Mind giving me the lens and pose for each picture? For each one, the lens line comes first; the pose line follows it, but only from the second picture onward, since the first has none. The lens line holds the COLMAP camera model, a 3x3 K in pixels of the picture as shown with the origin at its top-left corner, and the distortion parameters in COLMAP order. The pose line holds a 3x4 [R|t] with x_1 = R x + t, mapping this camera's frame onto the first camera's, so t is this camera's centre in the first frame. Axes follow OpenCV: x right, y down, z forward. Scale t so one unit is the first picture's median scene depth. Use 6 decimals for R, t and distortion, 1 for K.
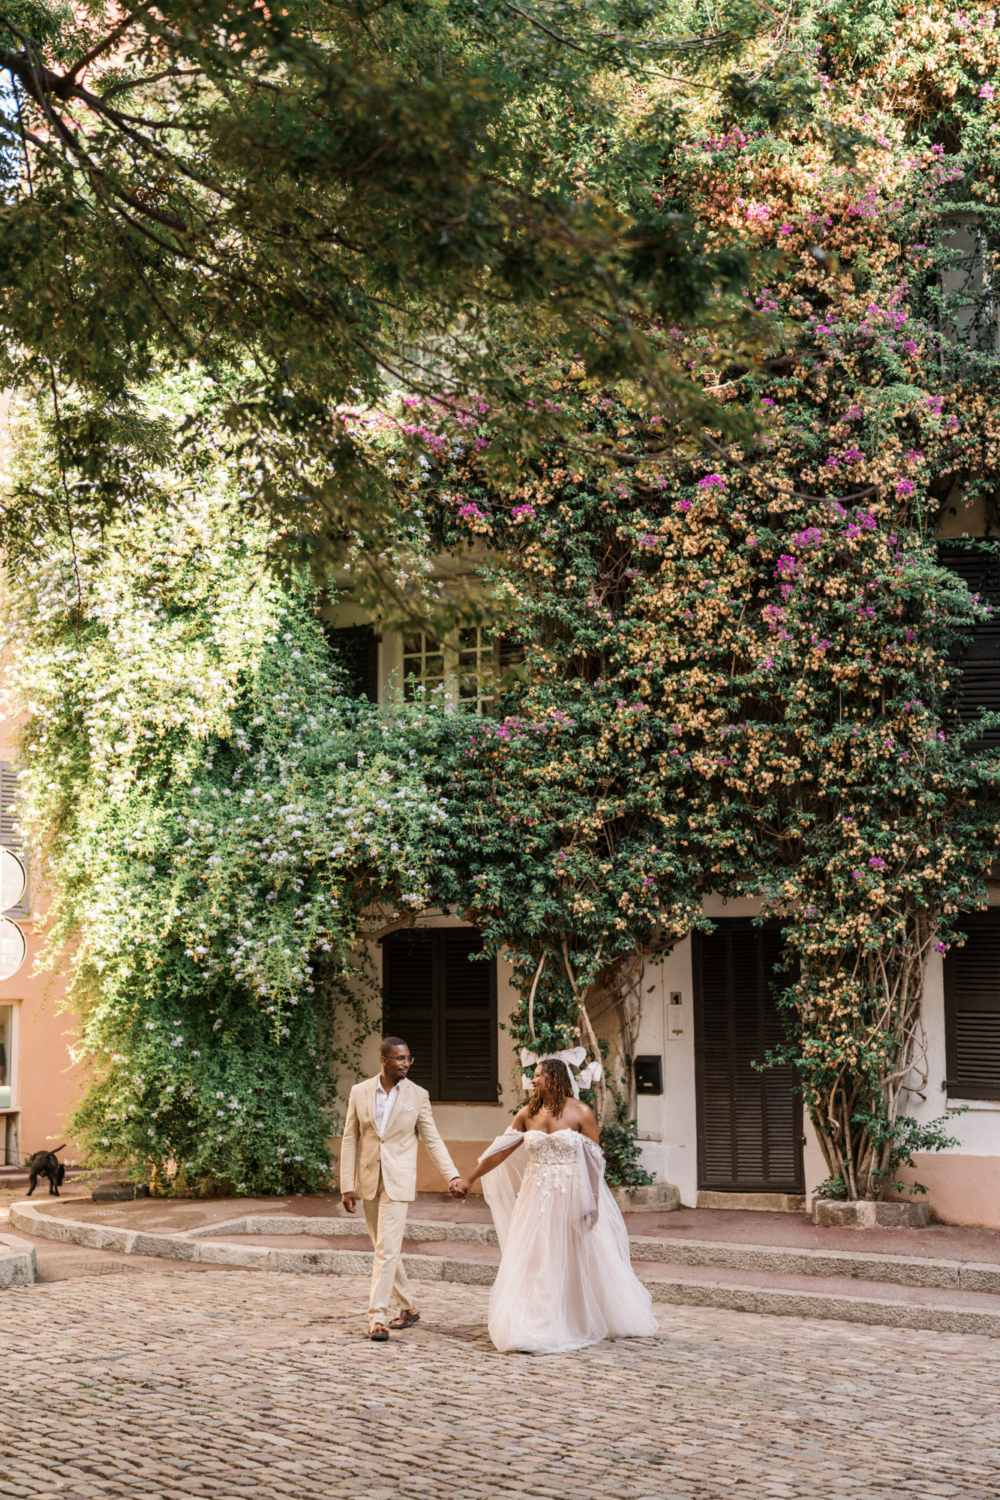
lens RADIAL K [[2084.9, 0, 492.1], [0, 2084.9, 749.4], [0, 0, 1]] dist [0.012633, 0.000000]
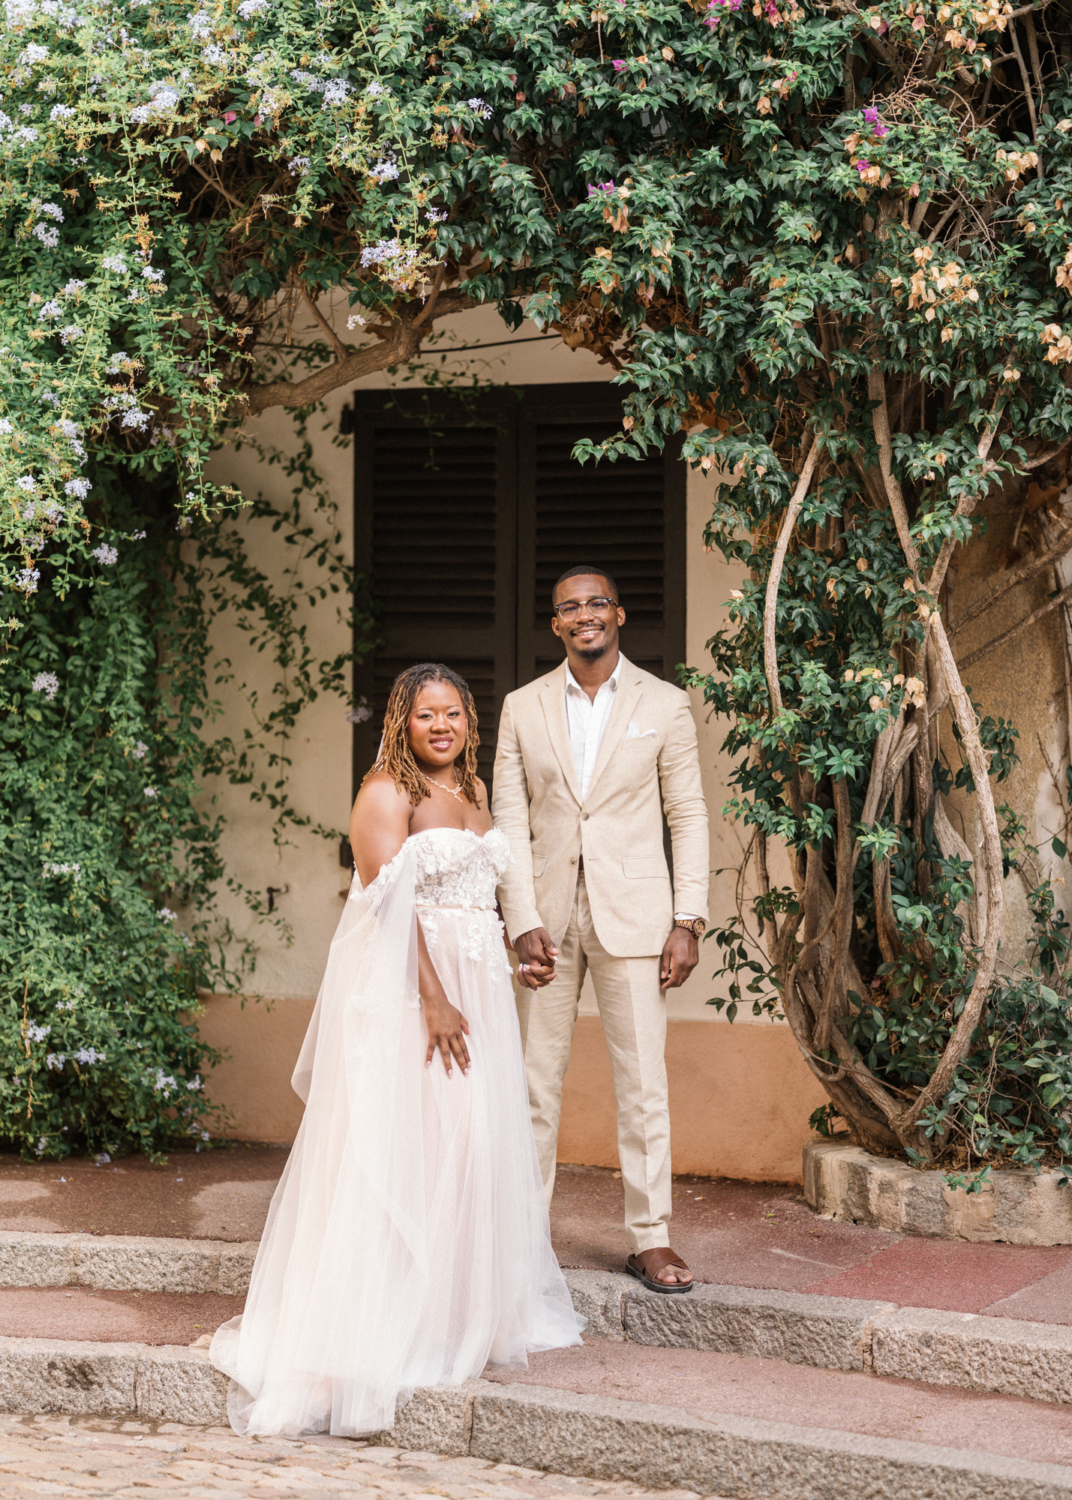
lens RADIAL K [[4105.7, 0, 537.3], [0, 4105.7, 752.0], [0, 0, 1]] dist [-0.049109, 0.000000]
pose [[0.997486, 0.017172, -0.068751, 0.026781], [-0.007729, 0.990770, 0.135331, 0.061099], [0.070441, -0.134460, 0.988412, 0.382829]]
